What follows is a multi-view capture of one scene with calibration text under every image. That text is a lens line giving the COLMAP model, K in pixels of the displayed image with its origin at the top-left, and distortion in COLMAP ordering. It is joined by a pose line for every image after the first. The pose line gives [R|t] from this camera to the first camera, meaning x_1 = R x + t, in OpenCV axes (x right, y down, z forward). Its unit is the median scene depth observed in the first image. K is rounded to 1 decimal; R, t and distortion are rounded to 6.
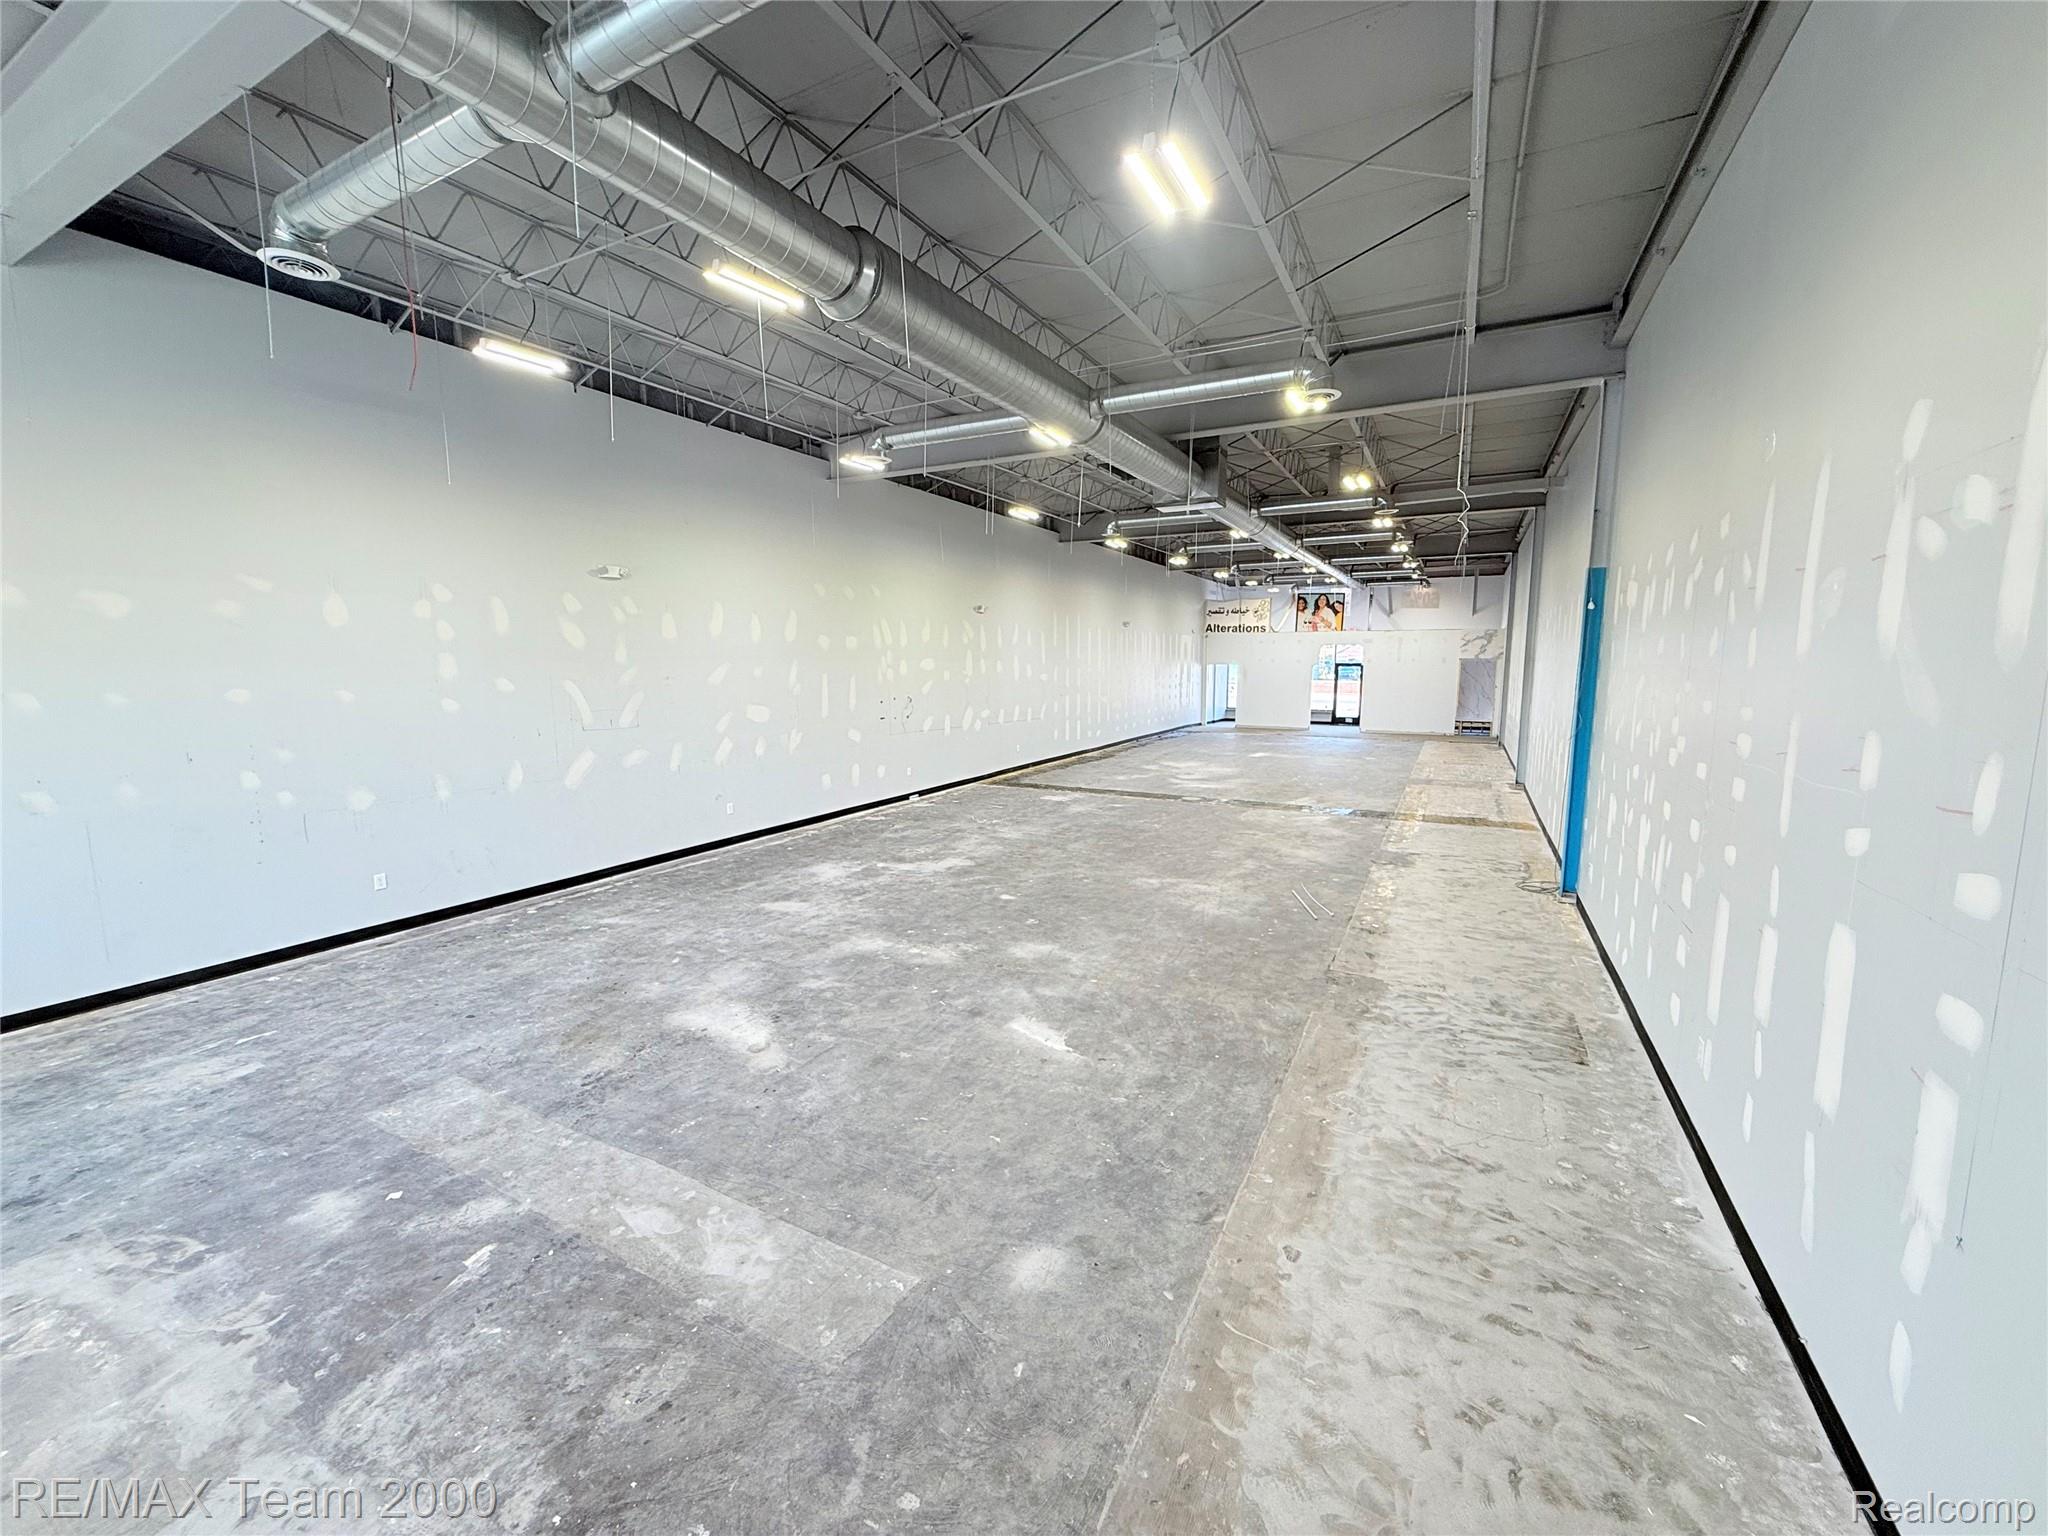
lens RADIAL K [[822.8, 0, 1019.0], [0, 822.8, 765.7], [0, 0, 1]] dist [0.001385, -0.000190]
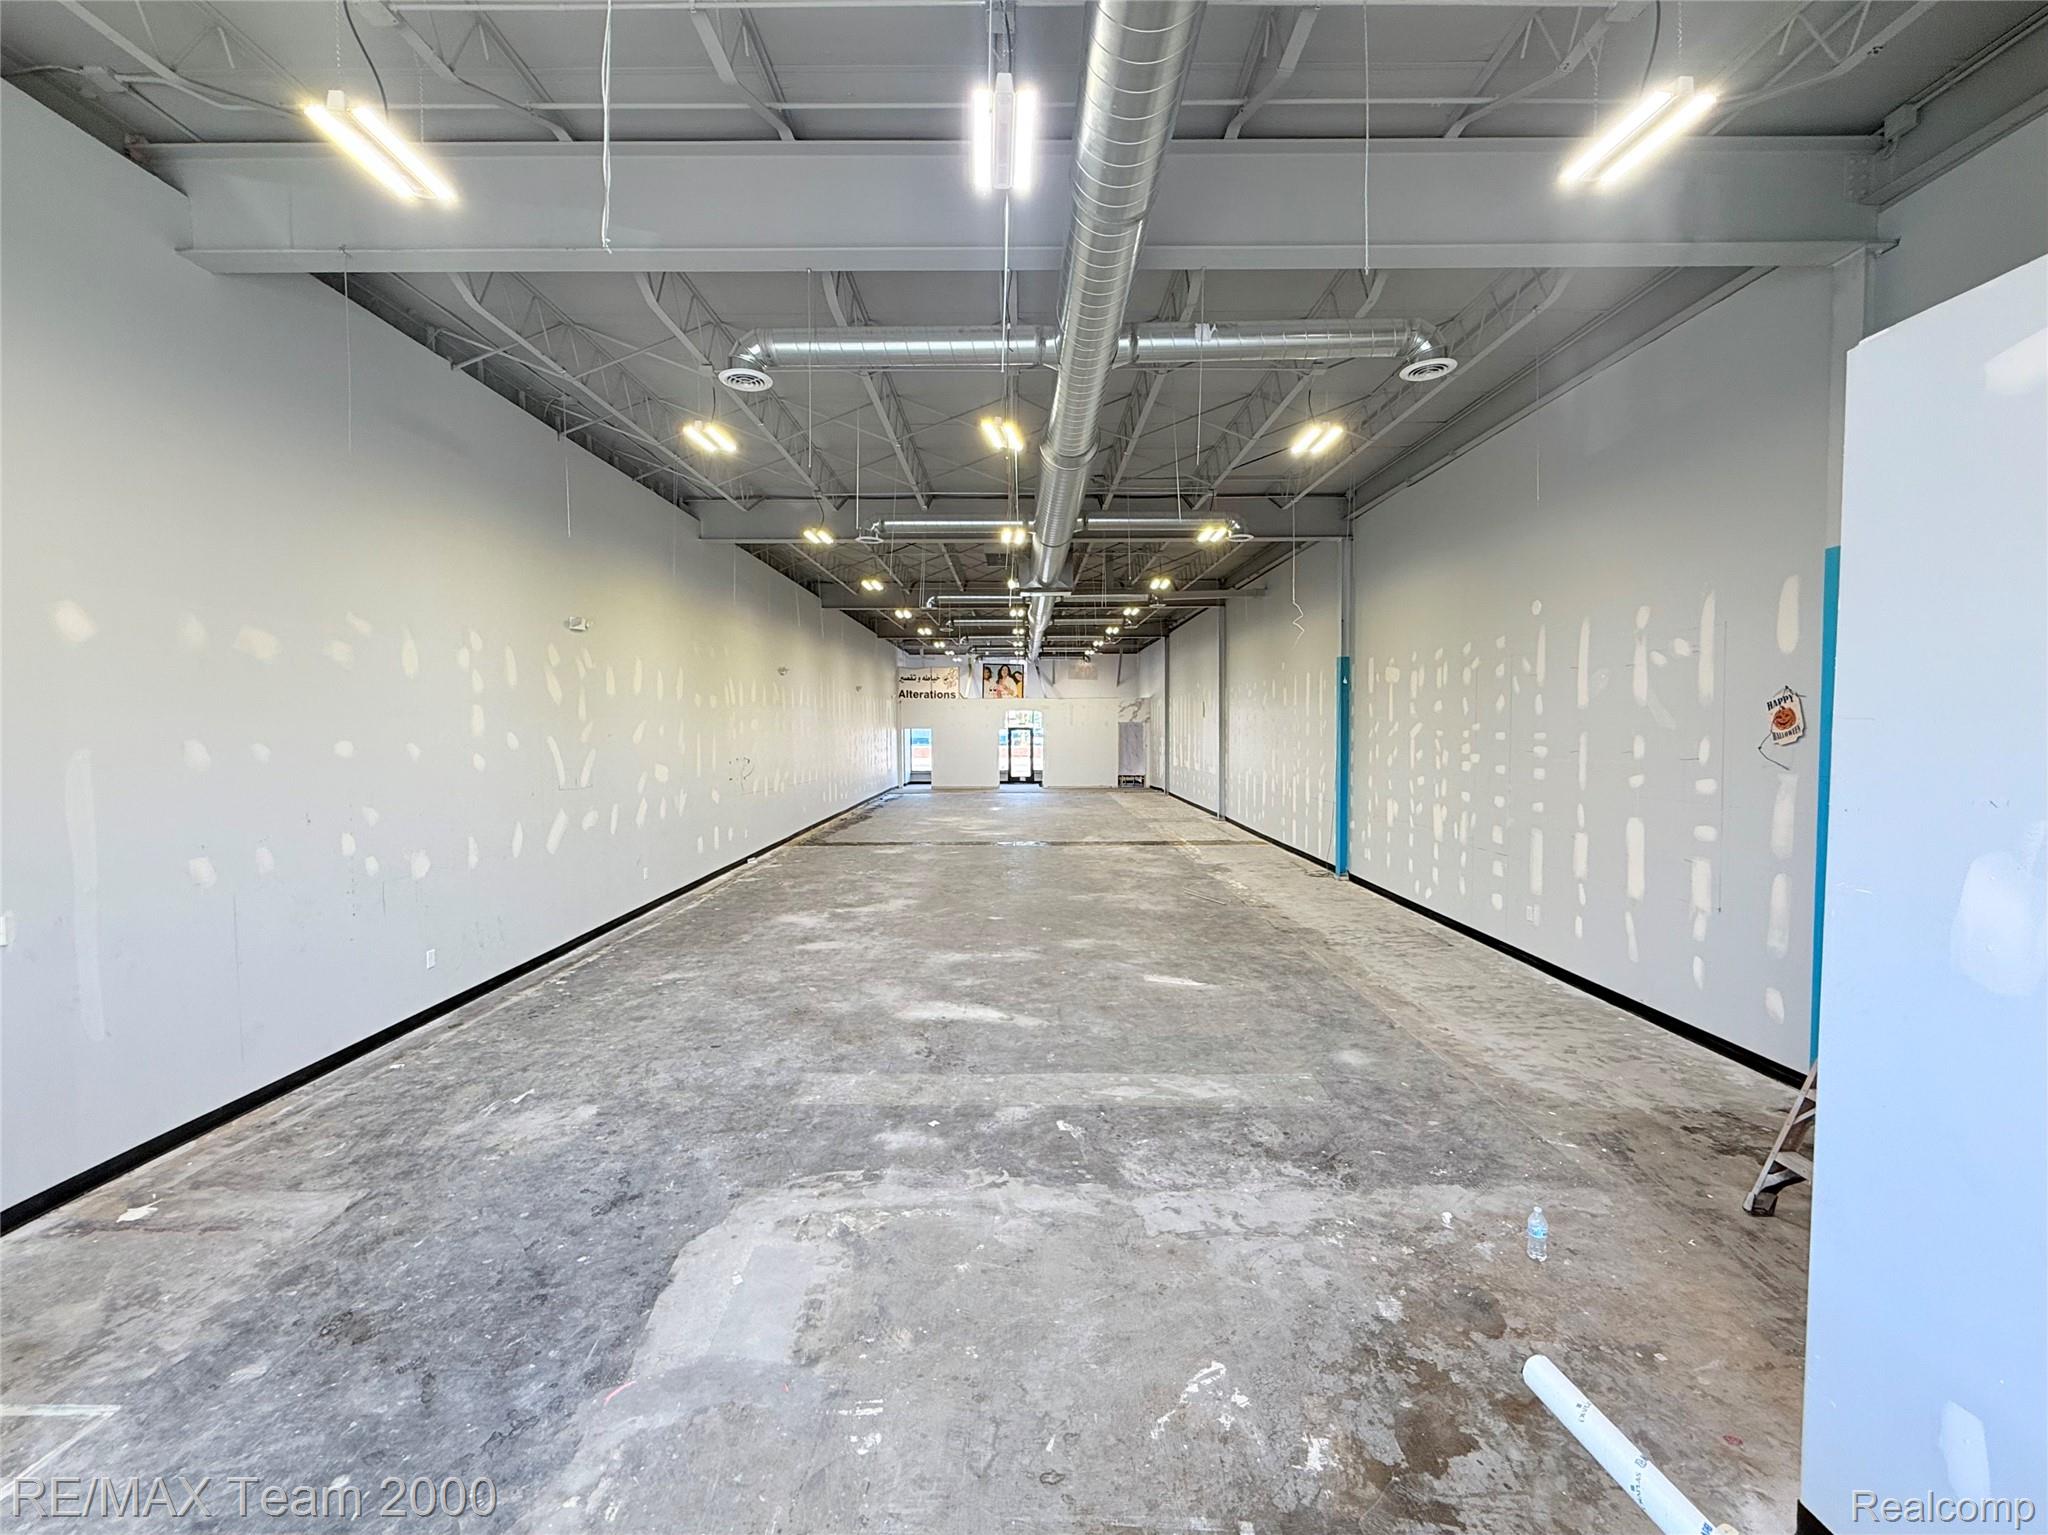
lens RADIAL K [[891.2, 0, 1020.6], [0, 891.2, 758.9], [0, 0, 1]] dist [0.000291, 0.000221]
pose [[0.879673, -0.020121, 0.475153, -0.841107], [0.064865, 0.994844, -0.077960, 0.053388], [-0.471135, 0.099400, 0.876443, -0.207797]]
